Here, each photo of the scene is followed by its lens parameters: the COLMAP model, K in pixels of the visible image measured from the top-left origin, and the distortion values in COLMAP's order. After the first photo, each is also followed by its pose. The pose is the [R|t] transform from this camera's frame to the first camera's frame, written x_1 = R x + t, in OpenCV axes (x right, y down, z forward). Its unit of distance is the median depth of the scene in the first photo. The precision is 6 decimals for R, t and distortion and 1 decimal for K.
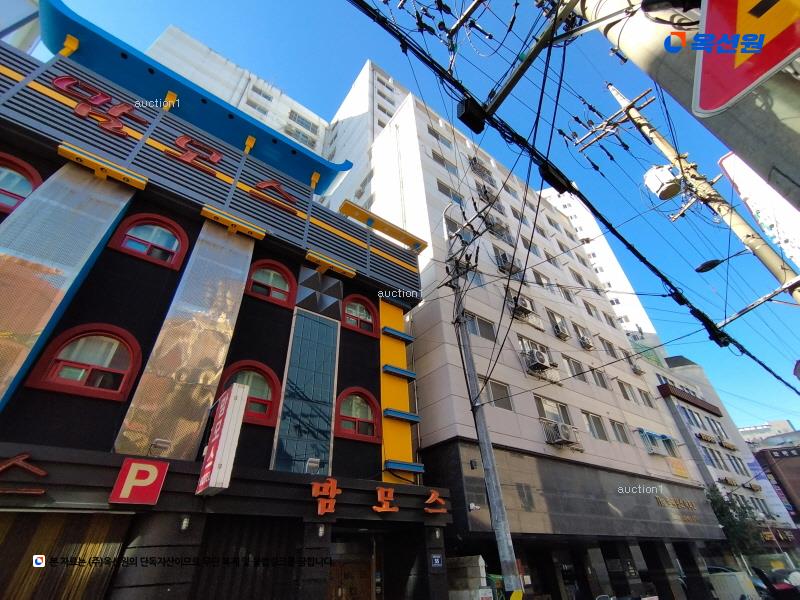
lens RADIAL K [[367.9, 0, 399.8], [0, 367.9, 304.3], [0, 0, 1]] dist [-0.001690, 0.000212]
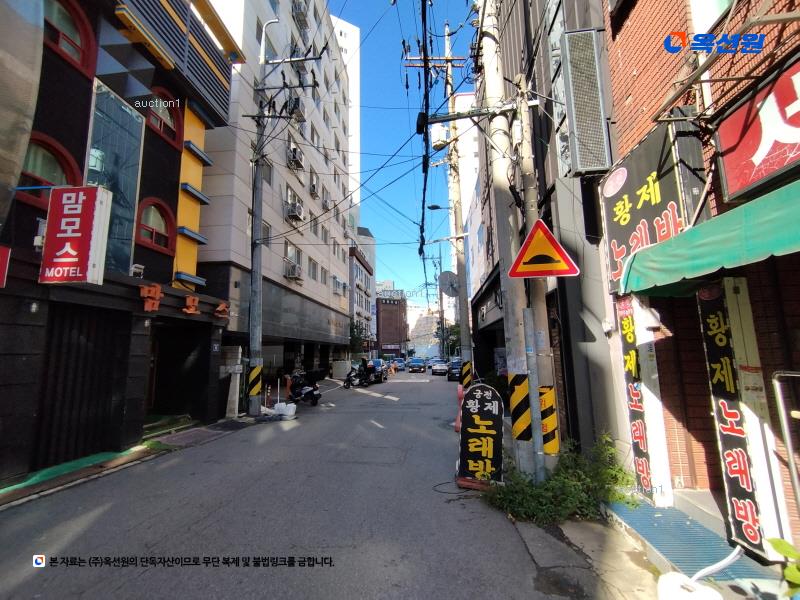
lens RADIAL K [[367.9, 0, 399.8], [0, 367.9, 304.3], [0, 0, 1]] dist [-0.001690, 0.000212]
pose [[0.664623, 0.129927, 0.735796, -0.330876], [-0.452218, 0.853867, 0.257700, -0.070187], [-0.594790, -0.504014, 0.626255, -0.126073]]
